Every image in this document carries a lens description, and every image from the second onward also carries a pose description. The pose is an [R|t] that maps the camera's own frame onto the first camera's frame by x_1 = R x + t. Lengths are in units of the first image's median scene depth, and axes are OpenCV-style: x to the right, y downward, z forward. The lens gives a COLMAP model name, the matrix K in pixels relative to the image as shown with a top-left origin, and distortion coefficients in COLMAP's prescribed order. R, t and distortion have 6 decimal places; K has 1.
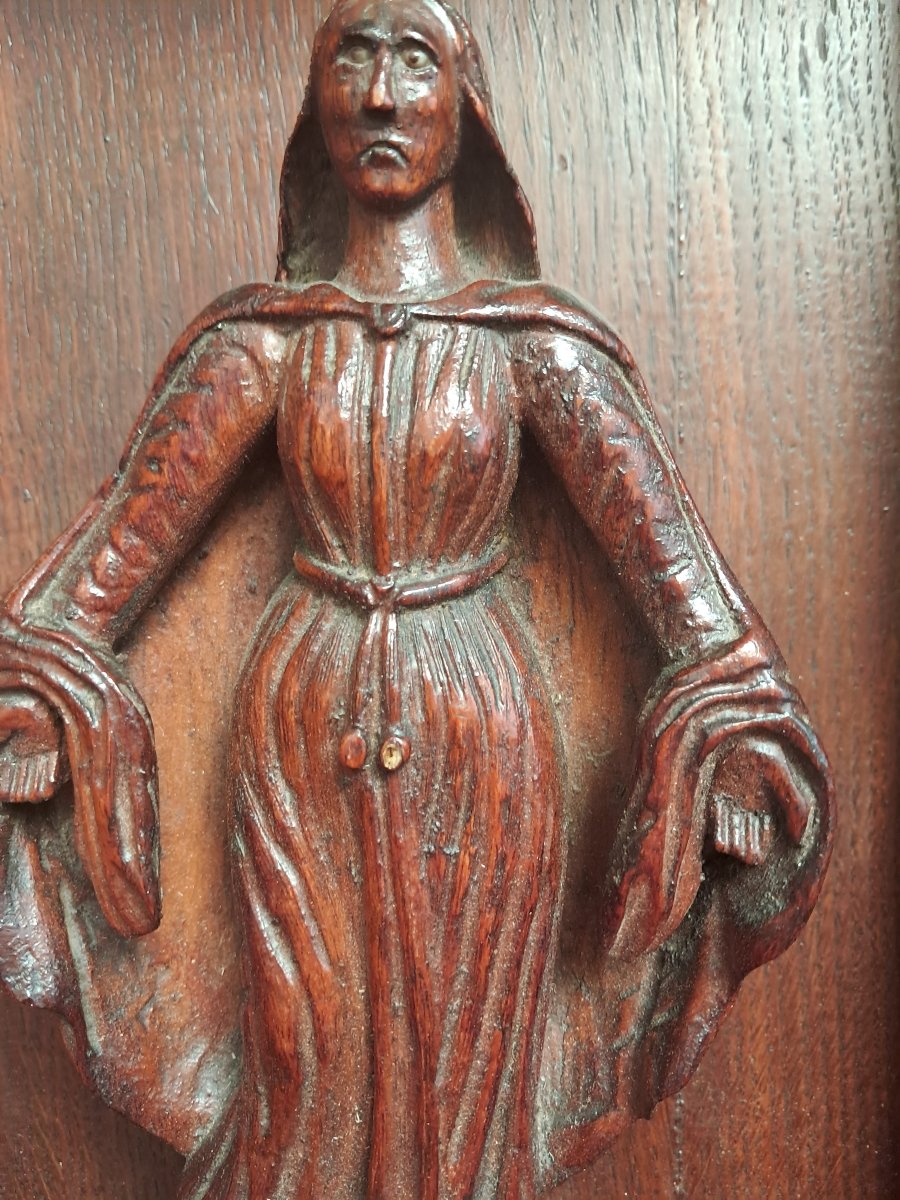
lens RADIAL K [[933.8, 0, 450.0], [0, 933.8, 600.0], [0, 0, 1]] dist [-0.005634, -0.011262]
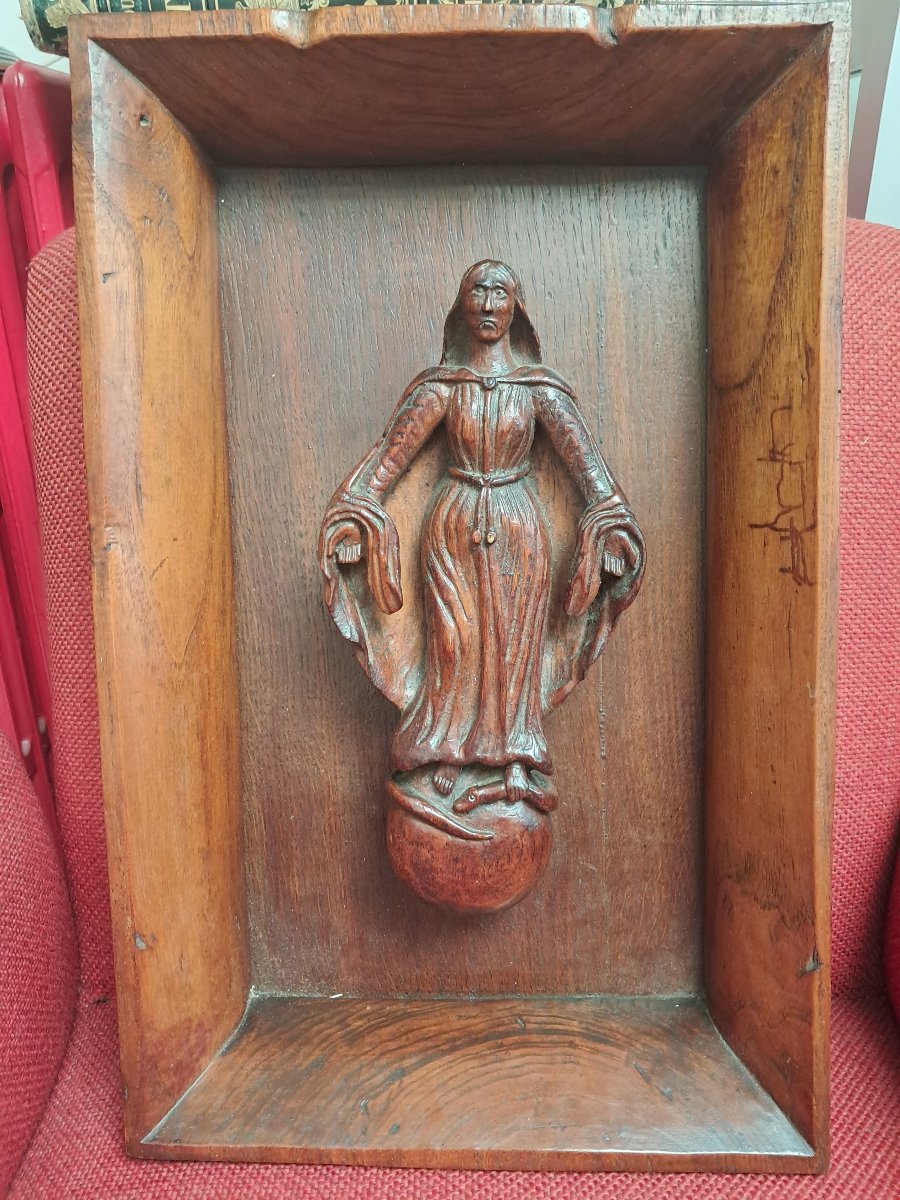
lens RADIAL K [[947.6, 0, 454.8], [0, 947.6, 588.6], [0, 0, 1]] dist [0.243447, -0.678570]
pose [[0.999596, -0.010976, 0.026227, -0.241170], [0.010047, 0.999327, 0.035283, 0.210578], [-0.026596, -0.035006, 0.999033, -1.837005]]
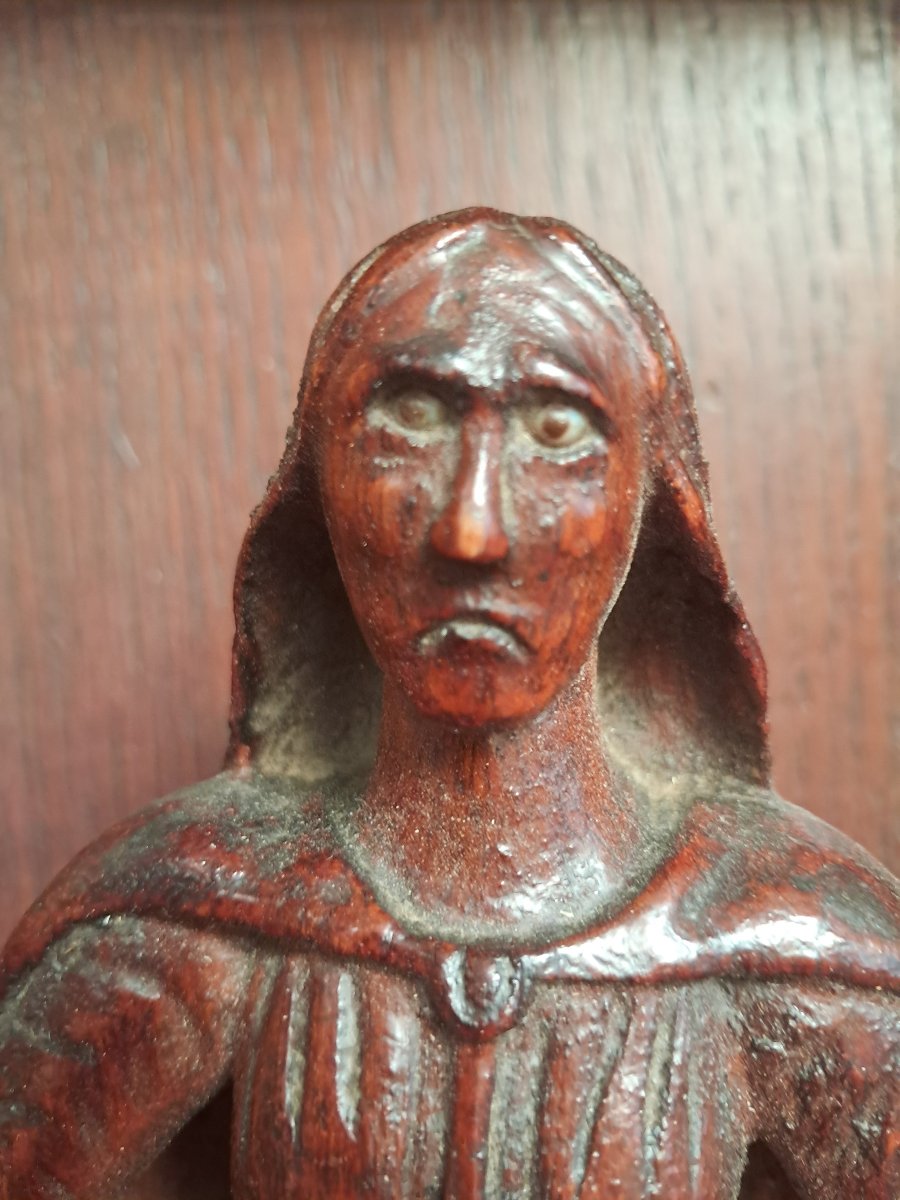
lens RADIAL K [[933.8, 0, 450.0], [0, 933.8, 600.0], [0, 0, 1]] dist [-0.005634, -0.011262]
pose [[0.999685, -0.000055, 0.025078, -0.086632], [-0.000459, 0.999790, 0.020503, -0.467266], [-0.025074, -0.020508, 0.999475, 0.535105]]
